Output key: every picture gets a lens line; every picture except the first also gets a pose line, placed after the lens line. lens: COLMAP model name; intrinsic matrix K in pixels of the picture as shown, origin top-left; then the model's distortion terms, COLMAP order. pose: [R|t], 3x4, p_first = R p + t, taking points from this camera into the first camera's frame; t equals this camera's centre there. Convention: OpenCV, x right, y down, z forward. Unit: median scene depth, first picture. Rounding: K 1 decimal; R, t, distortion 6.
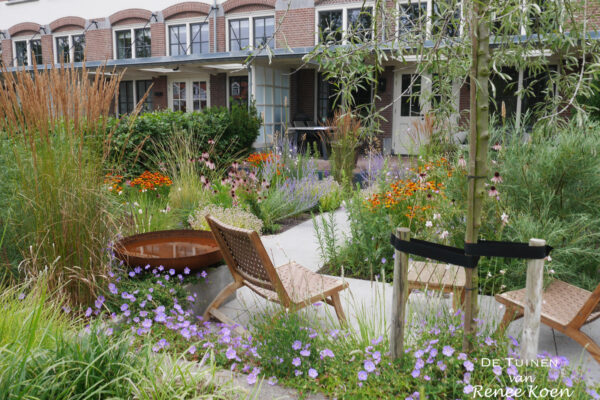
lens RADIAL K [[486.1, 0, 295.6], [0, 486.1, 198.1], [0, 0, 1]] dist [-0.070146, 0.018798]
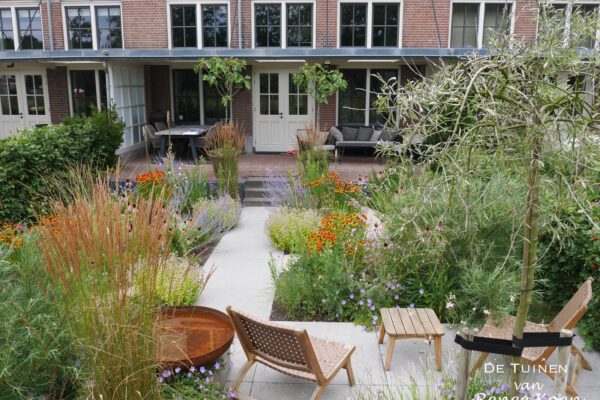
lens RADIAL K [[486.1, 0, 294.4], [0, 486.1, 195.9], [0, 0, 1]] dist [-0.070146, 0.018798]
pose [[0.932143, -0.076962, 0.353817, -0.099290], [0.057254, 0.996185, 0.065853, -0.064413], [-0.357536, -0.041127, 0.932993, 0.004236]]
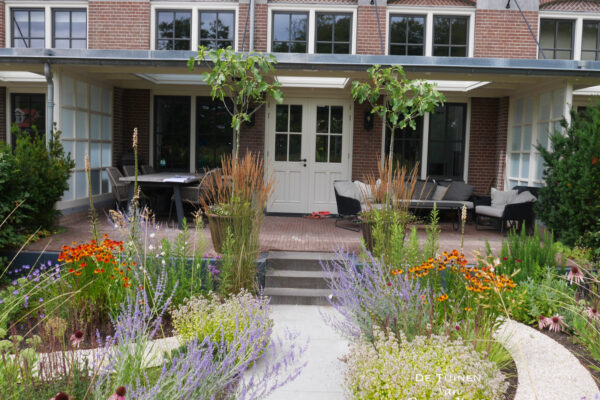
lens RADIAL K [[486.1, 0, 302.8], [0, 486.1, 202.2], [0, 0, 1]] dist [-0.070146, 0.018798]
pose [[0.913842, -0.012023, 0.405891, -0.047560], [0.037680, 0.997760, -0.055278, -0.068001], [-0.404318, 0.065809, 0.912248, 0.331511]]
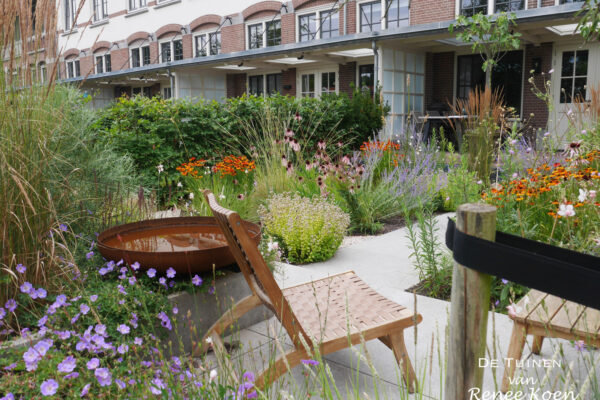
lens RADIAL K [[486.1, 0, 296.0], [0, 486.1, 201.9], [0, 0, 1]] dist [-0.070146, 0.018798]
pose [[0.955648, 0.034920, -0.292434, 0.032633], [-0.034863, 0.999377, 0.005410, 0.010430], [0.292440, 0.005025, 0.956271, 0.101358]]
